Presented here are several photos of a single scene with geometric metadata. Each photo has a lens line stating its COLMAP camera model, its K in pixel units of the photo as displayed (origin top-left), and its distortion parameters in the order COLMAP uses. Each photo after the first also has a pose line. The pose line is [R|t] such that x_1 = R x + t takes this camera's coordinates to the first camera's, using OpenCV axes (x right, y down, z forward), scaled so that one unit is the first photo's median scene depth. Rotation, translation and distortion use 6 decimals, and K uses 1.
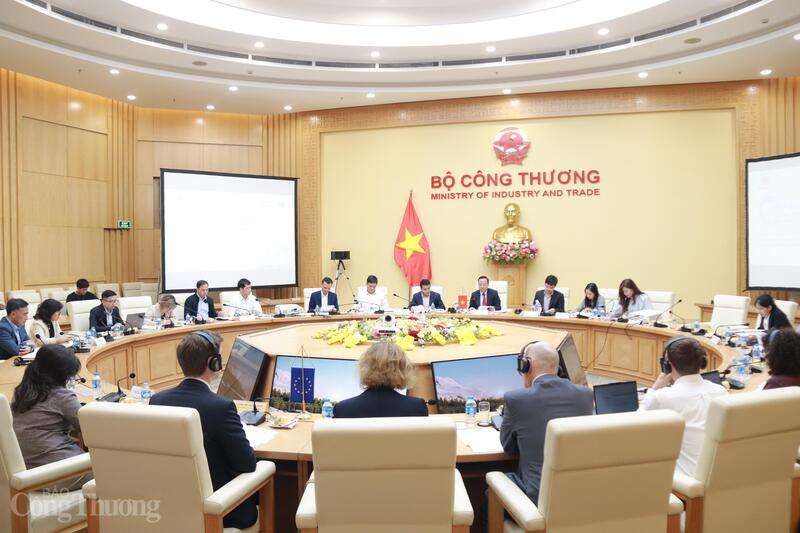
lens RADIAL K [[664.7, 0, 400.0], [0, 664.7, 266.5], [0, 0, 1]] dist [-0.186716, 0.158571]
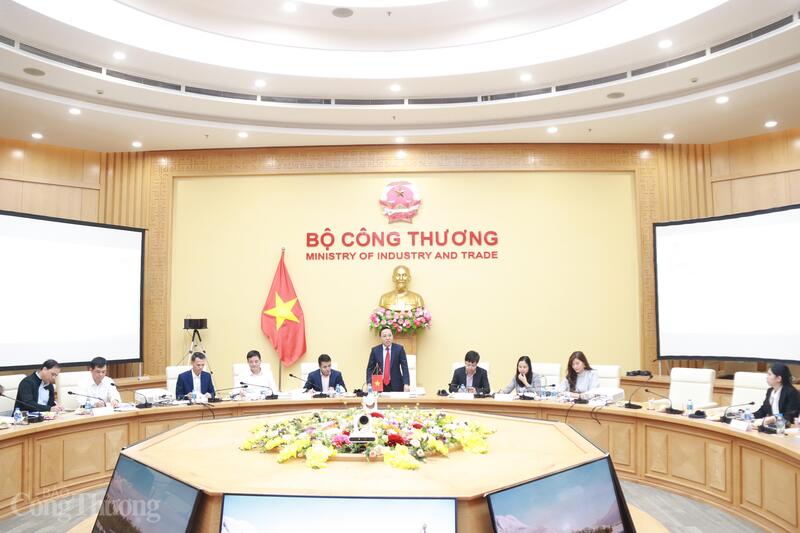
lens RADIAL K [[664.7, 0, 400.0], [0, 664.7, 266.5], [0, 0, 1]] dist [-0.186716, 0.158571]
pose [[0.957836, 0.024522, 0.286269, -0.088744], [0.004444, 0.994968, -0.100098, -0.005818], [-0.287283, 0.097150, 0.952906, 0.155502]]
